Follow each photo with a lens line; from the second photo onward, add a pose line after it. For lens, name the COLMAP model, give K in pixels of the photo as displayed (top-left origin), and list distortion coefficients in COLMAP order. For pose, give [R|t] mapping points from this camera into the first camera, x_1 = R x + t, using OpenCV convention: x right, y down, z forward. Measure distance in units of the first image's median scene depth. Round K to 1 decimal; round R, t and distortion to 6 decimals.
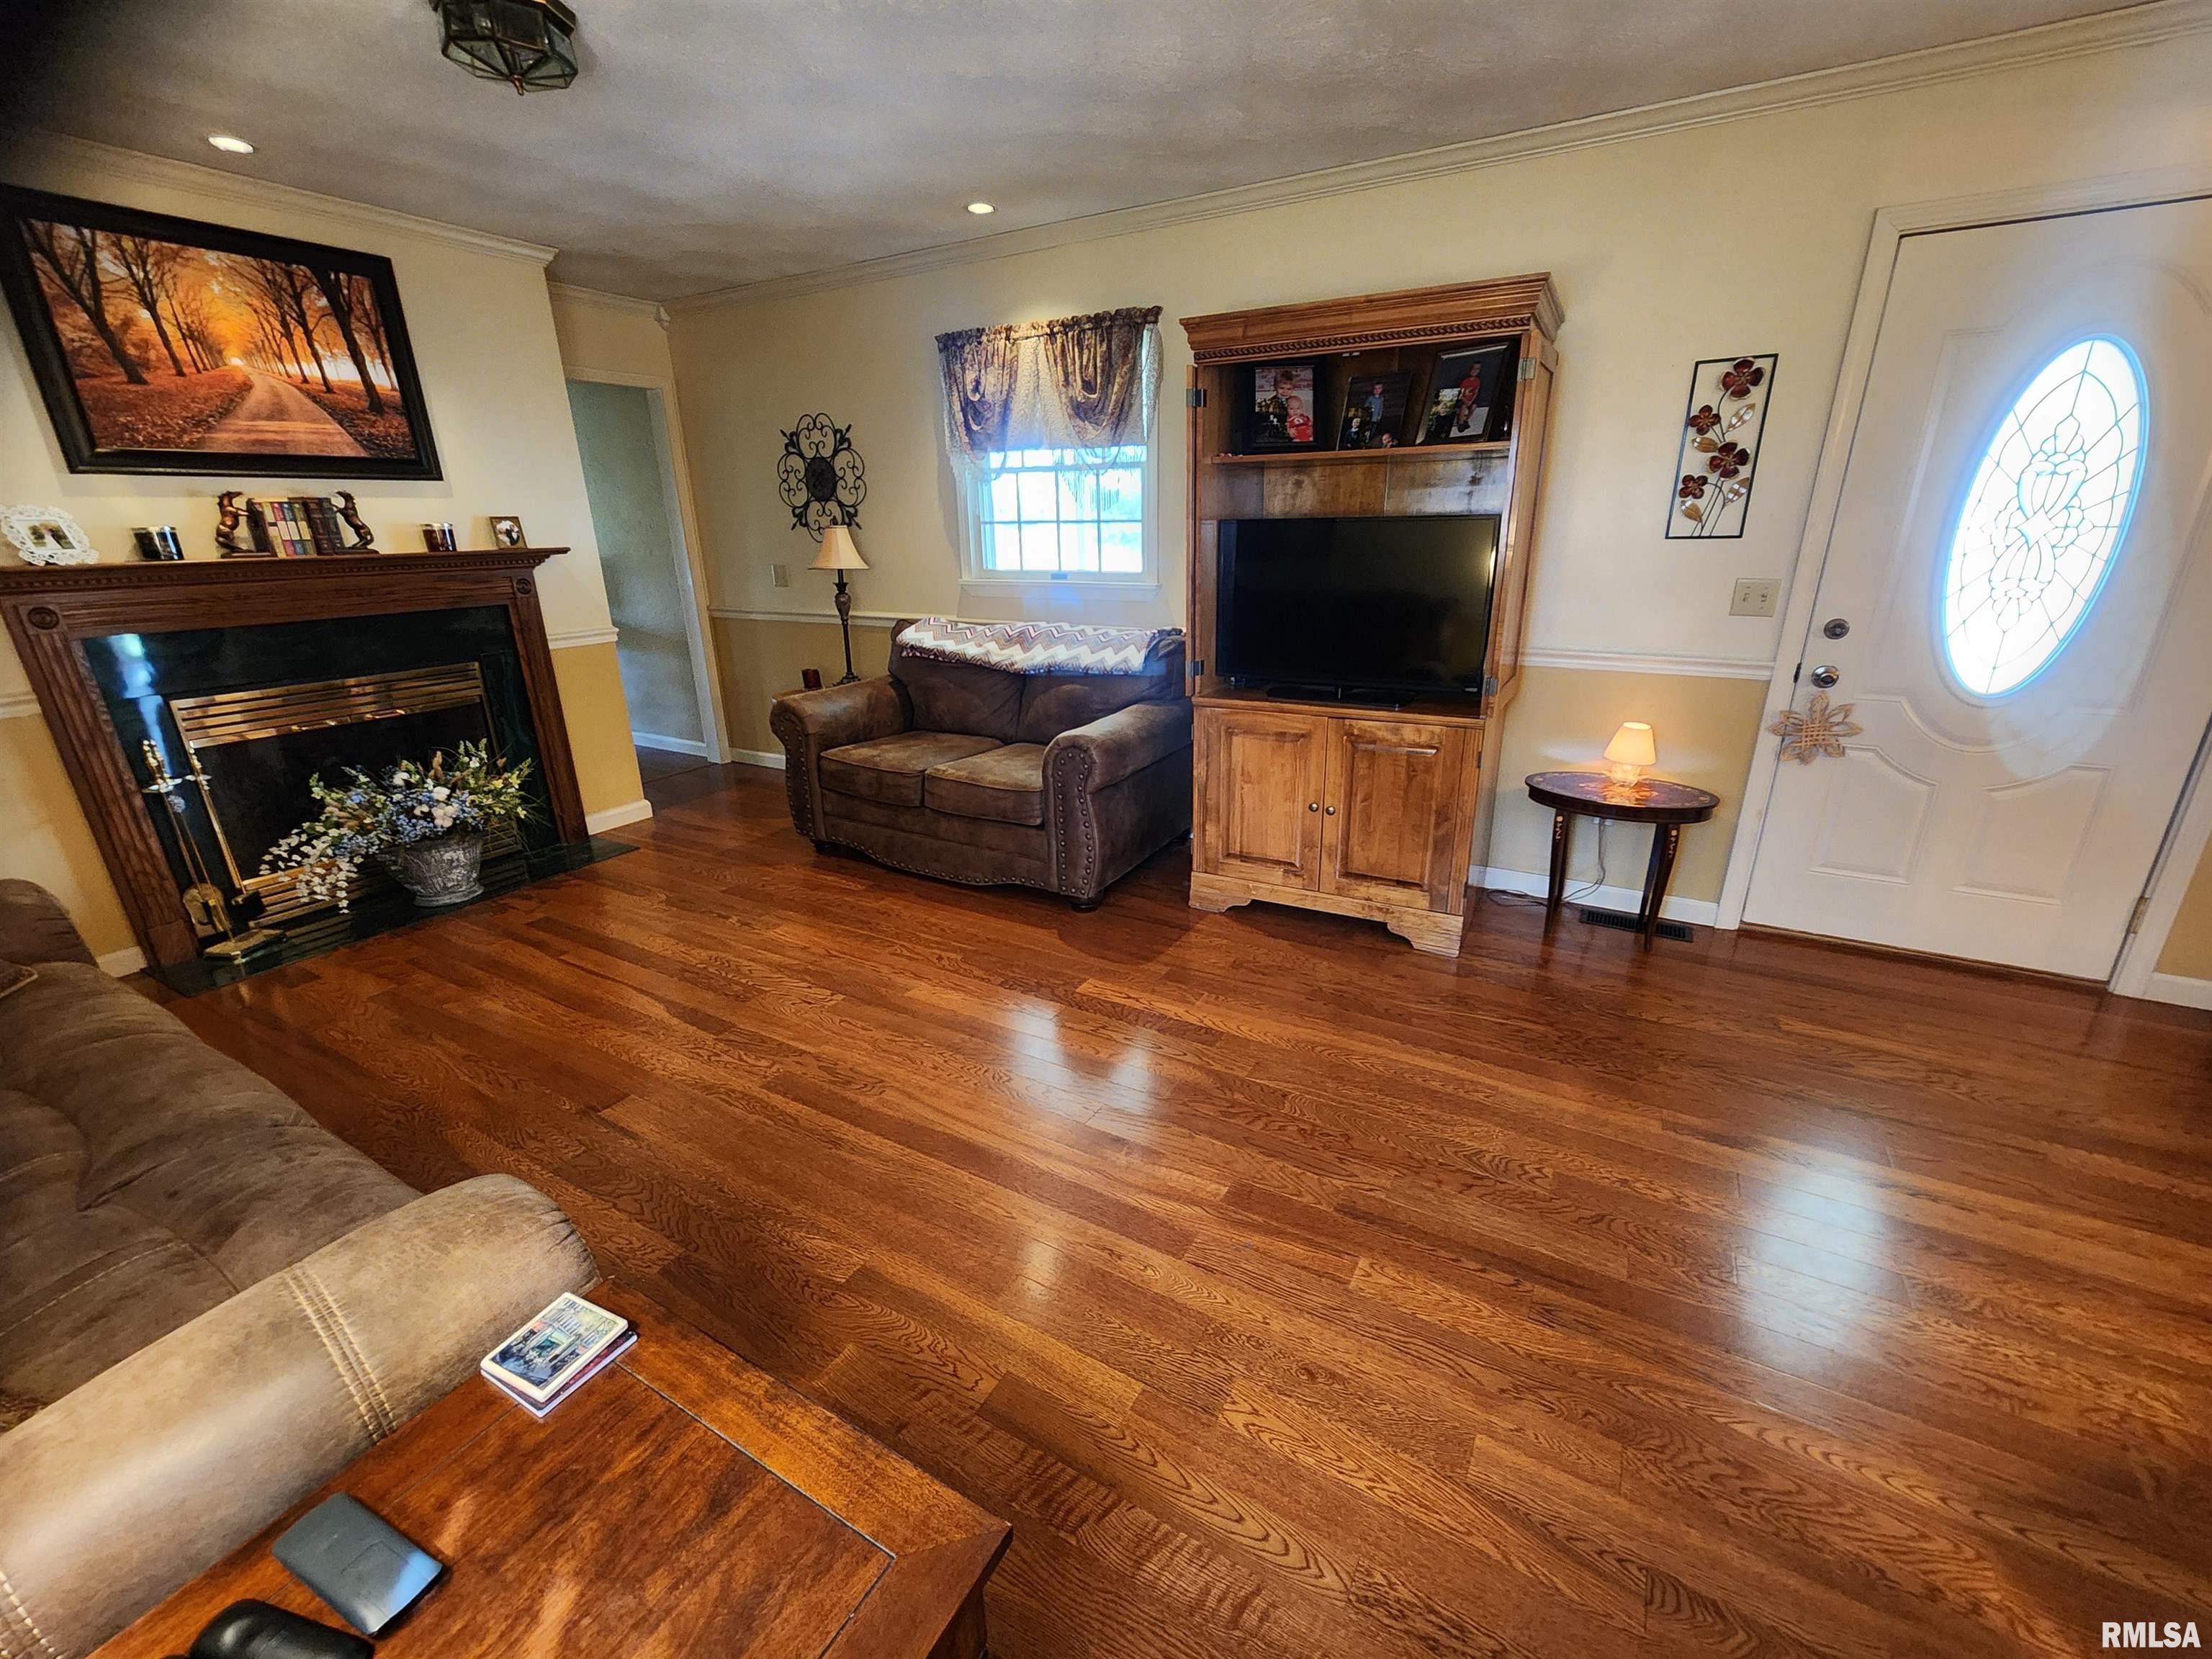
lens RADIAL K [[910.1, 0, 1108.6], [0, 910.1, 834.1], [0, 0, 1]] dist [0.001966, -0.000012]
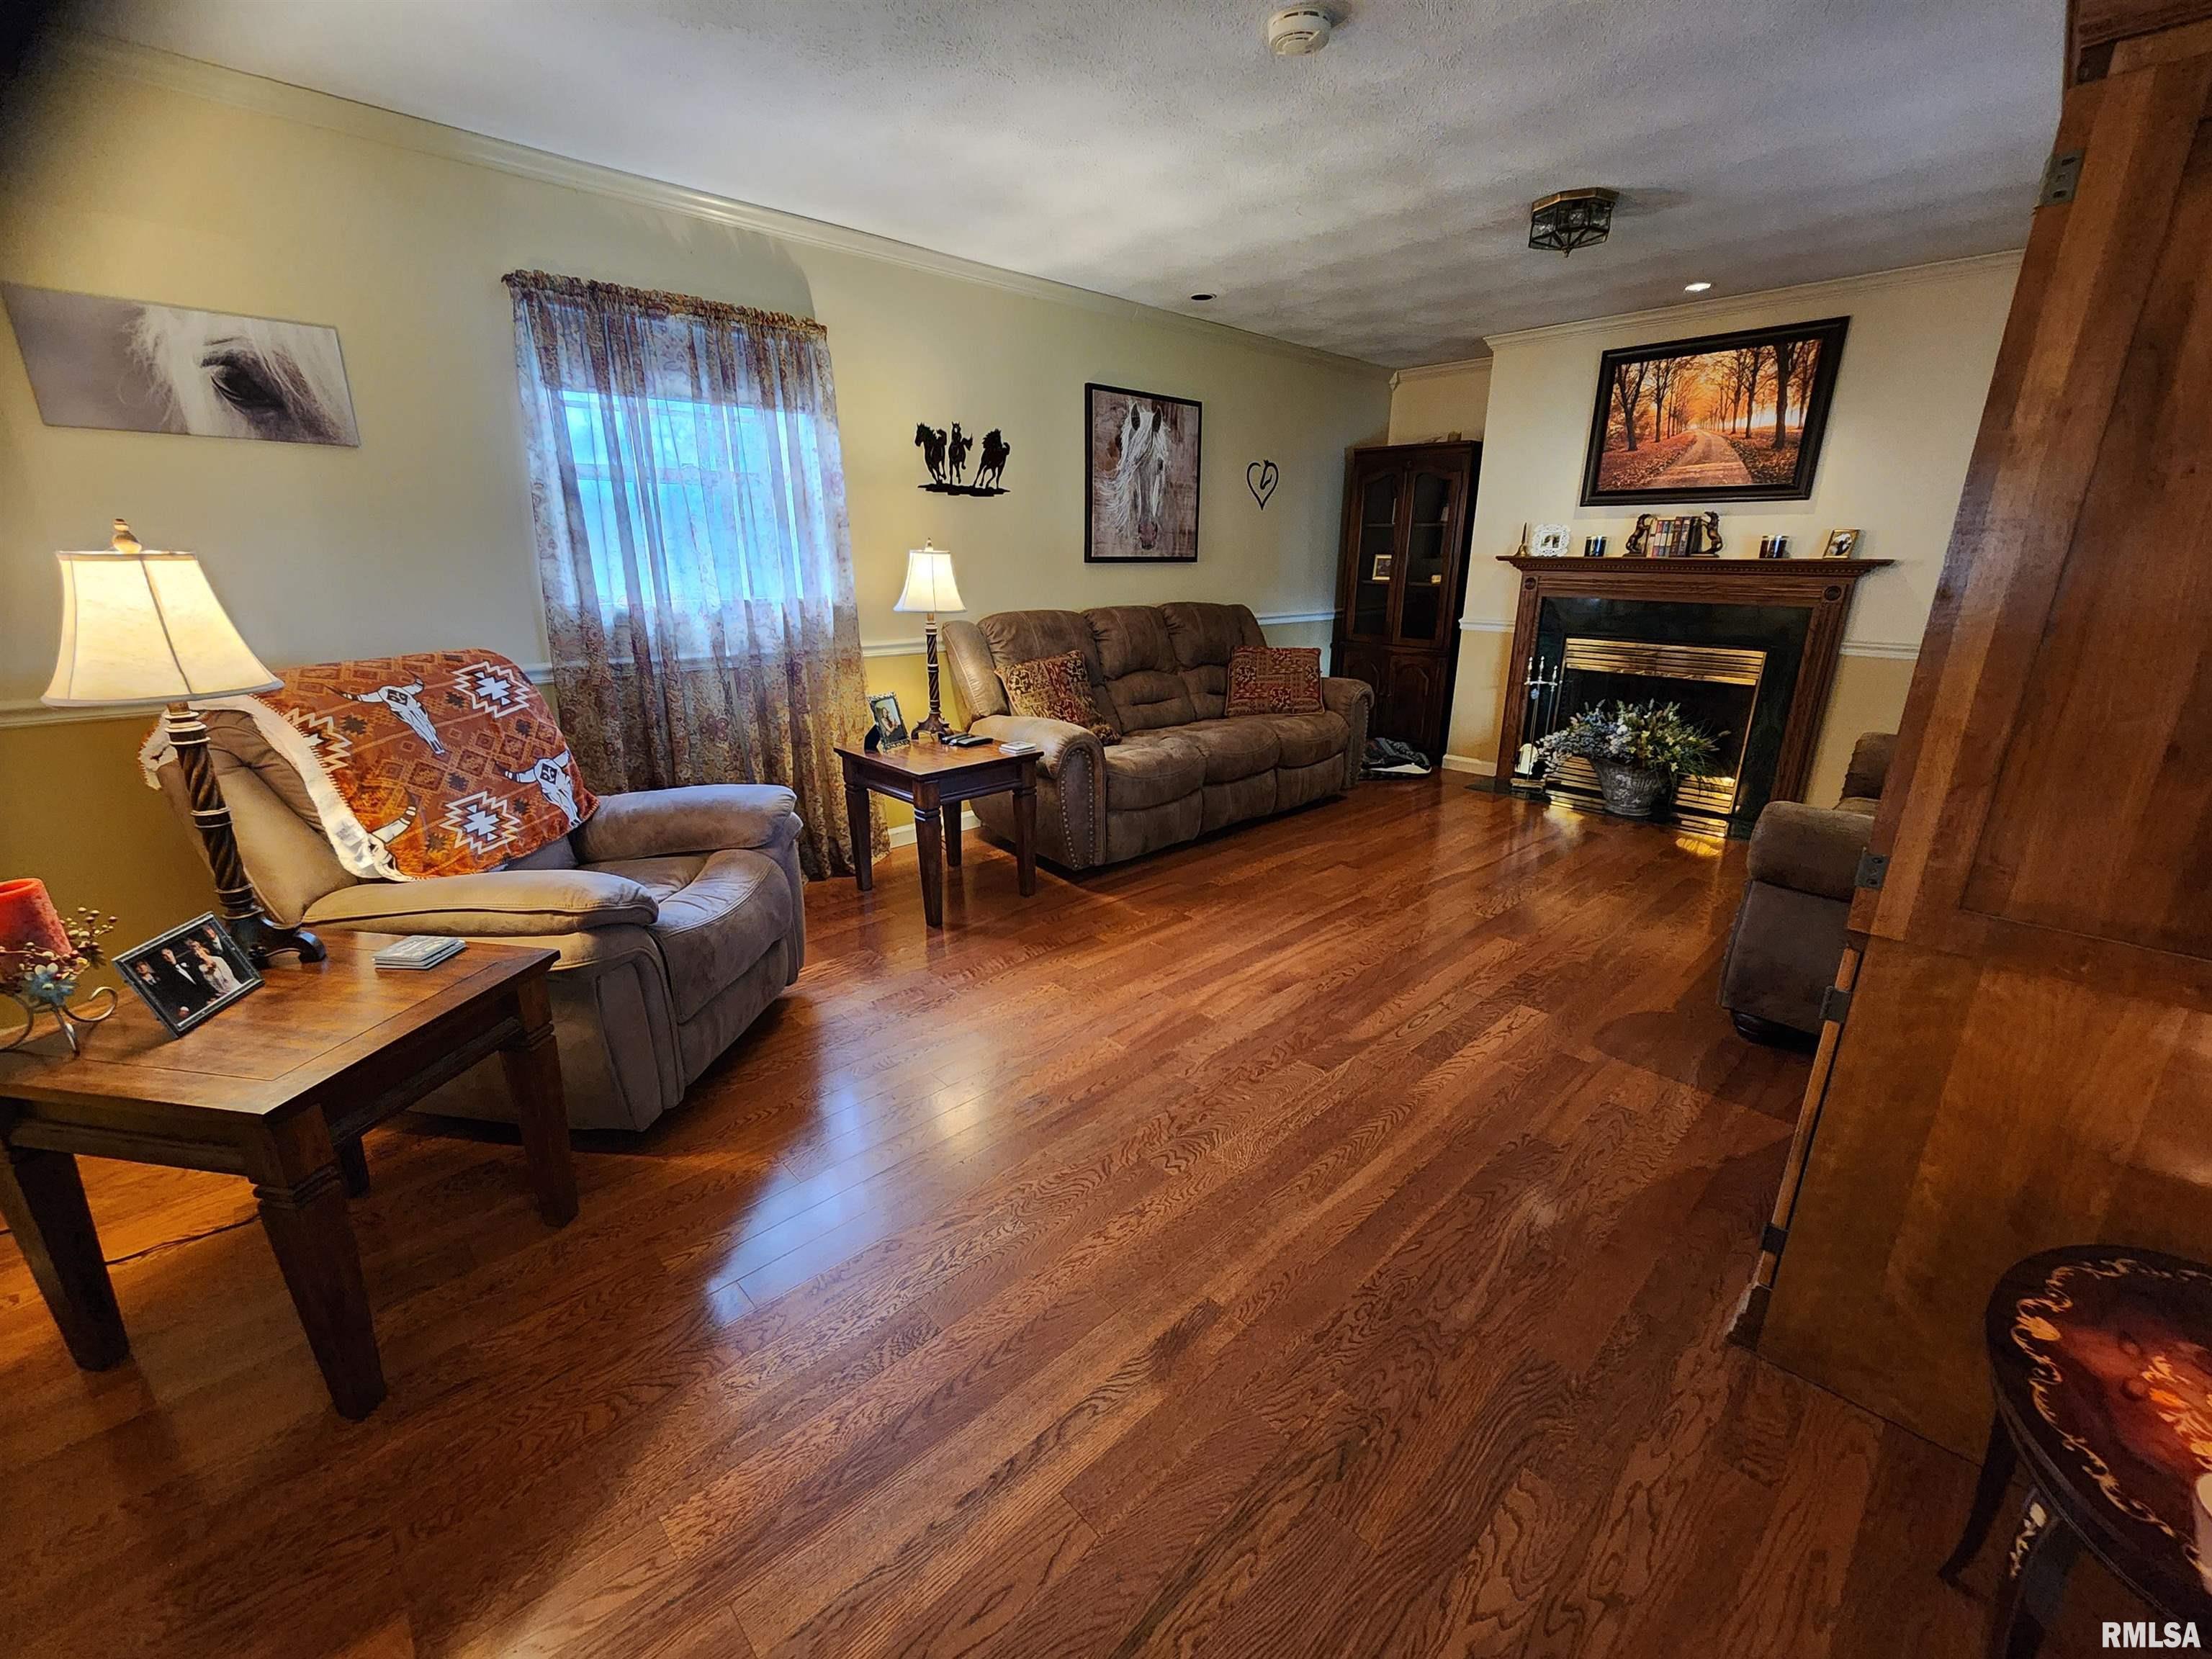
lens RADIAL K [[910.1, 0, 1112.4], [0, 910.1, 832.5], [0, 0, 1]] dist [0.001966, -0.000012]
pose [[-0.276129, 0.299745, -0.913184, 0.823367], [-0.319510, 0.867459, 0.381350, -0.198636], [0.906458, 0.397073, -0.143759, 0.591047]]
